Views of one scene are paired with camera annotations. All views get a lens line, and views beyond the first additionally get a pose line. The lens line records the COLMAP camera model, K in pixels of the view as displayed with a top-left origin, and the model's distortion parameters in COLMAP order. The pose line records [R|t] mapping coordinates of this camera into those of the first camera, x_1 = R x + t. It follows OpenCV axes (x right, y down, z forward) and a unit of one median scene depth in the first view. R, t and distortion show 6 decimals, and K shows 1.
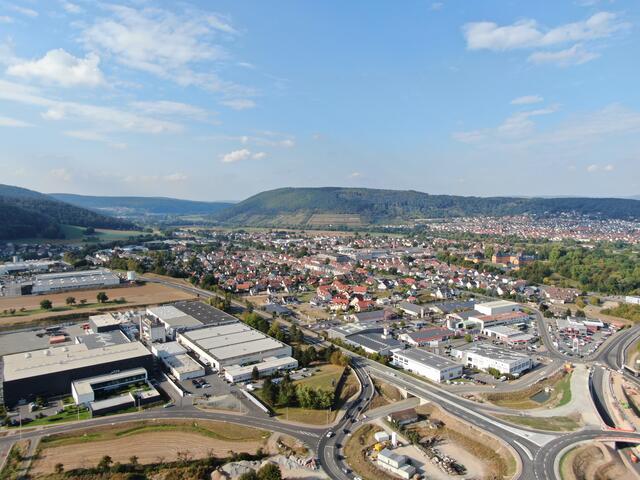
lens RADIAL K [[458.6, 0, 319.4], [0, 458.6, 240.3], [0, 0, 1]] dist [-0.021560, 0.004364]
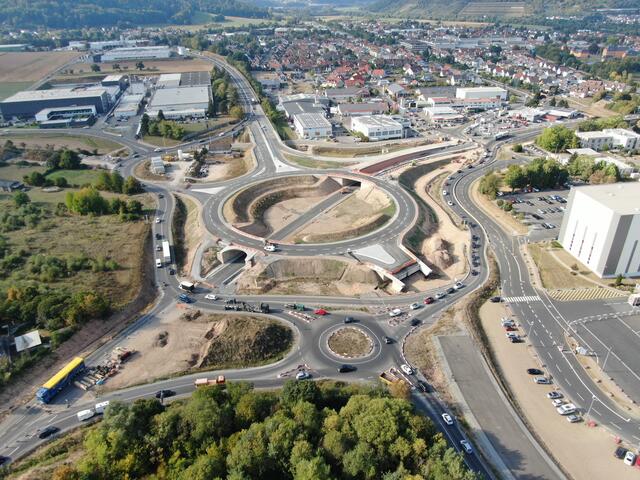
lens RADIAL K [[470.0, 0, 321.9], [0, 470.0, 242.2], [0, 0, 1]] dist [-0.015577, -0.000895]
pose [[0.931038, 0.162078, -0.326955, 0.366702], [-0.018777, 0.916046, 0.400634, 0.039707], [0.364439, -0.366866, 0.855916, -0.040743]]
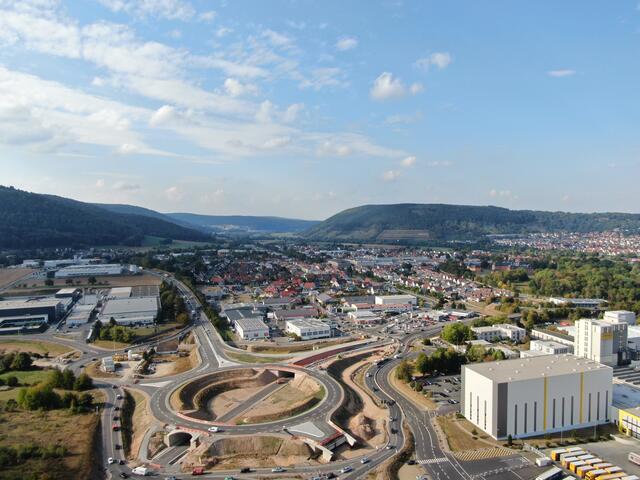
lens RADIAL K [[458.6, 0, 322.6], [0, 458.6, 239.0], [0, 0, 1]] dist [-0.021560, 0.004364]
pose [[0.971956, 0.007101, -0.235056, 0.390199], [-0.017519, 0.998953, -0.042263, 0.040757], [0.234509, 0.045195, 0.971063, -0.103298]]
